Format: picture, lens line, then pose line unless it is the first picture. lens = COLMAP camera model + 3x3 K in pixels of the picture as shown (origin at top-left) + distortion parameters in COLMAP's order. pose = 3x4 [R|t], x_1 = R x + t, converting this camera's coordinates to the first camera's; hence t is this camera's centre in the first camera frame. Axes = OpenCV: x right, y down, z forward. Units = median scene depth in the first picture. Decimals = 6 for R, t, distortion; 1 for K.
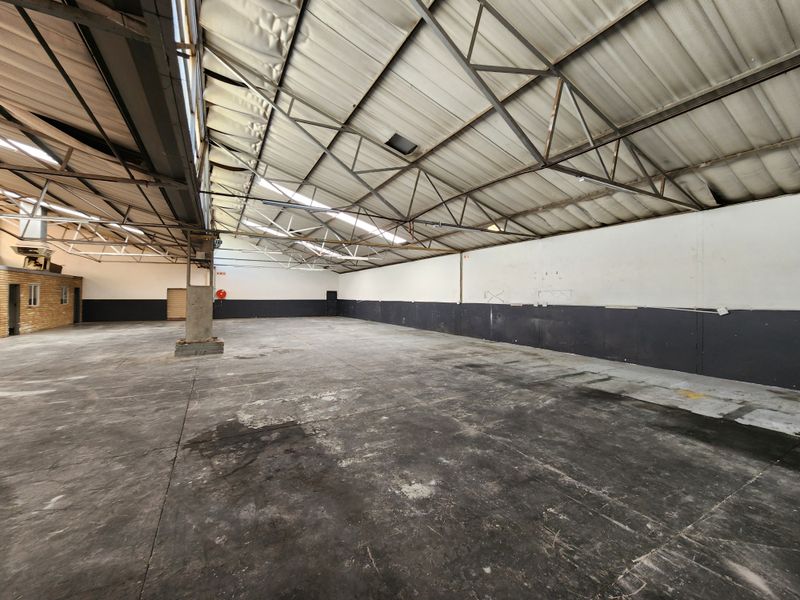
lens RADIAL K [[326.9, 0, 391.8], [0, 326.9, 296.7], [0, 0, 1]] dist [0.002106, -0.001806]
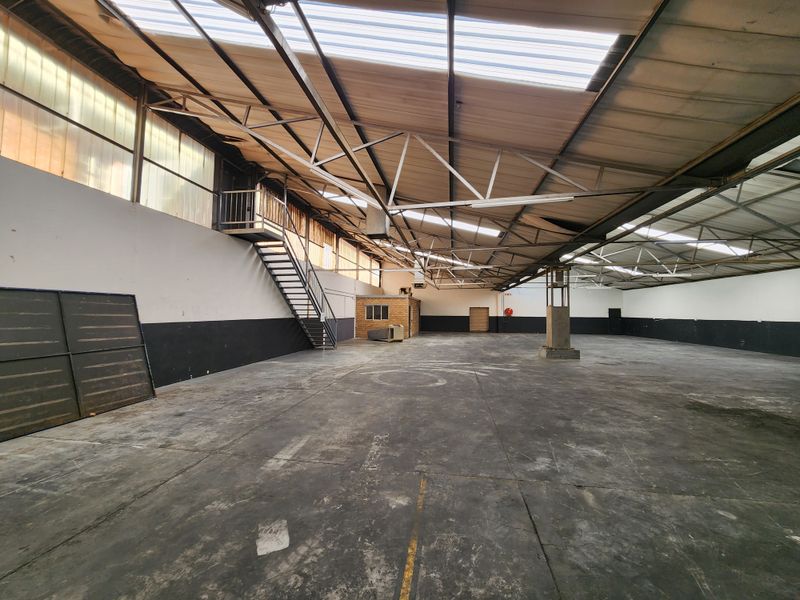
lens RADIAL K [[326.9, 0, 393.4], [0, 326.9, 294.9], [0, 0, 1]] dist [0.002106, -0.001806]
pose [[0.788430, -0.031817, -0.614302, -0.340564], [-0.002907, 0.998458, -0.055445, -0.006083], [0.615118, 0.045500, 0.787121, -0.534737]]
